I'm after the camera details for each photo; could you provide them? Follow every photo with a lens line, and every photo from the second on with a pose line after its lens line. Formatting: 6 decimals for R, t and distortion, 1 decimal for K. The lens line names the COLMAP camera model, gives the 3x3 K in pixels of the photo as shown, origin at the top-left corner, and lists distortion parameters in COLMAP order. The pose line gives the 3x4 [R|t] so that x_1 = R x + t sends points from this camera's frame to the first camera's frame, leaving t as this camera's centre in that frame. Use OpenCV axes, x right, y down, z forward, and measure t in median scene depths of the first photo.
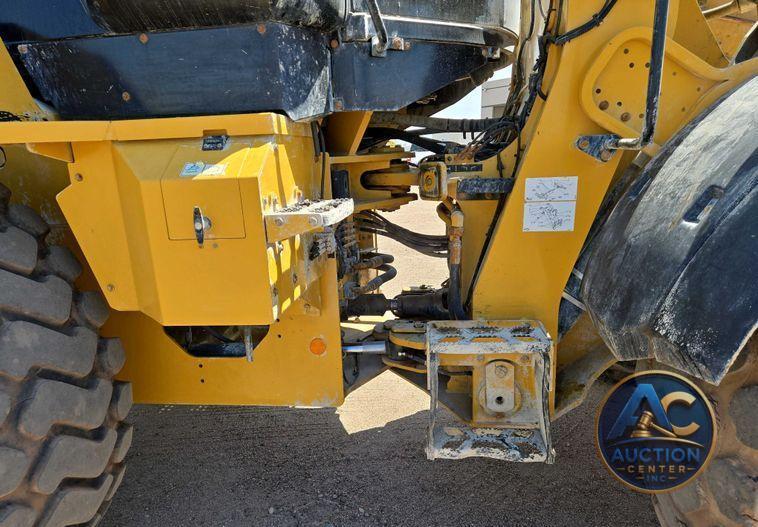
lens RADIAL K [[507.8, 0, 379.8], [0, 507.8, 281.6], [0, 0, 1]] dist [0.089475, -0.080141]
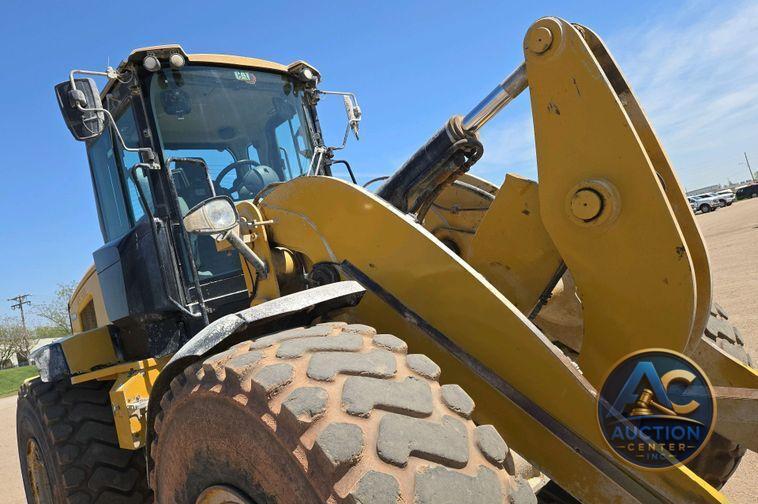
lens RADIAL K [[537.0, 0, 361.9], [0, 537.0, 238.1], [0, 0, 1]] dist [0.052222, -0.000807]
pose [[0.739464, -0.192050, -0.645221, 2.207791], [0.040183, 0.969327, -0.242468, -0.197509], [0.671996, 0.153370, 0.724499, -0.280840]]
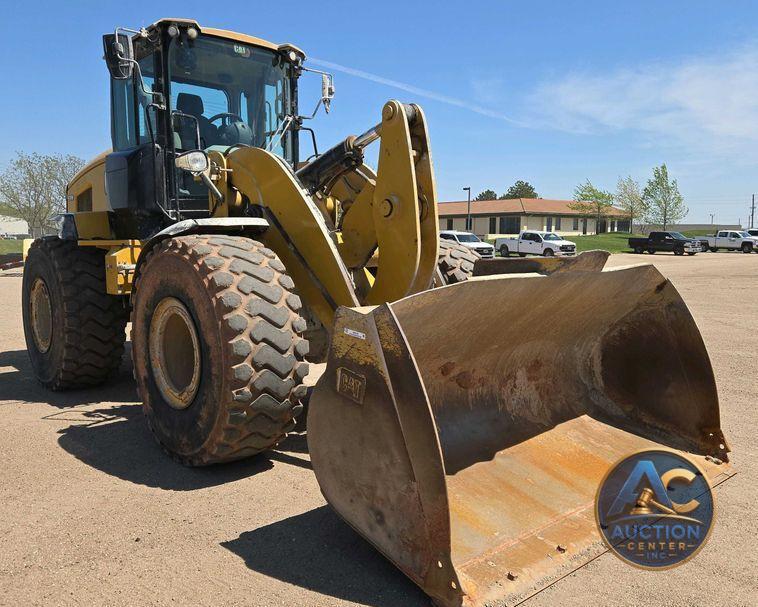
lens RADIAL K [[665.8, 0, 390.0], [0, 665.8, 303.6], [0, 0, 1]] dist [0.064190, -0.006406]
pose [[0.758358, 0.101573, -0.643875, 3.986224], [-0.192629, 0.978589, -0.072505, 0.108534], [0.622725, 0.179014, 0.761687, -1.330396]]
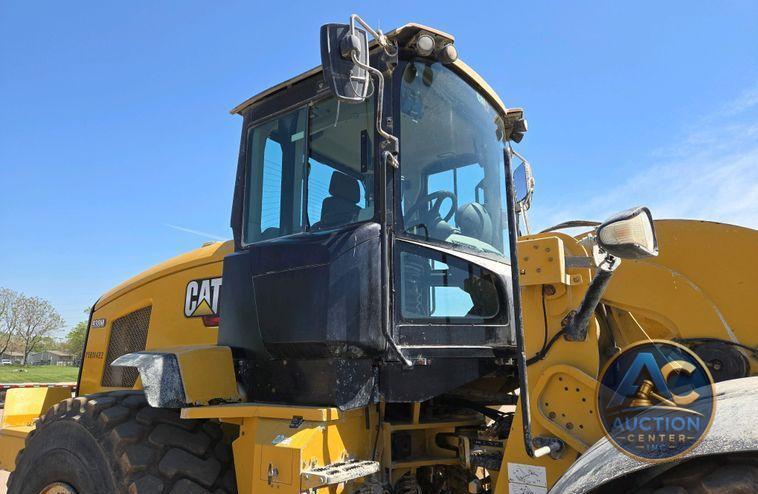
lens RADIAL K [[502.2, 0, 379.0], [0, 502.2, 247.0], [0, 0, 1]] dist [0.049080, -0.002466]
pose [[0.873115, -0.069627, -0.482517, 0.757923], [-0.154466, 0.899244, -0.409268, -0.129469], [0.462397, 0.431870, 0.774388, -0.466493]]
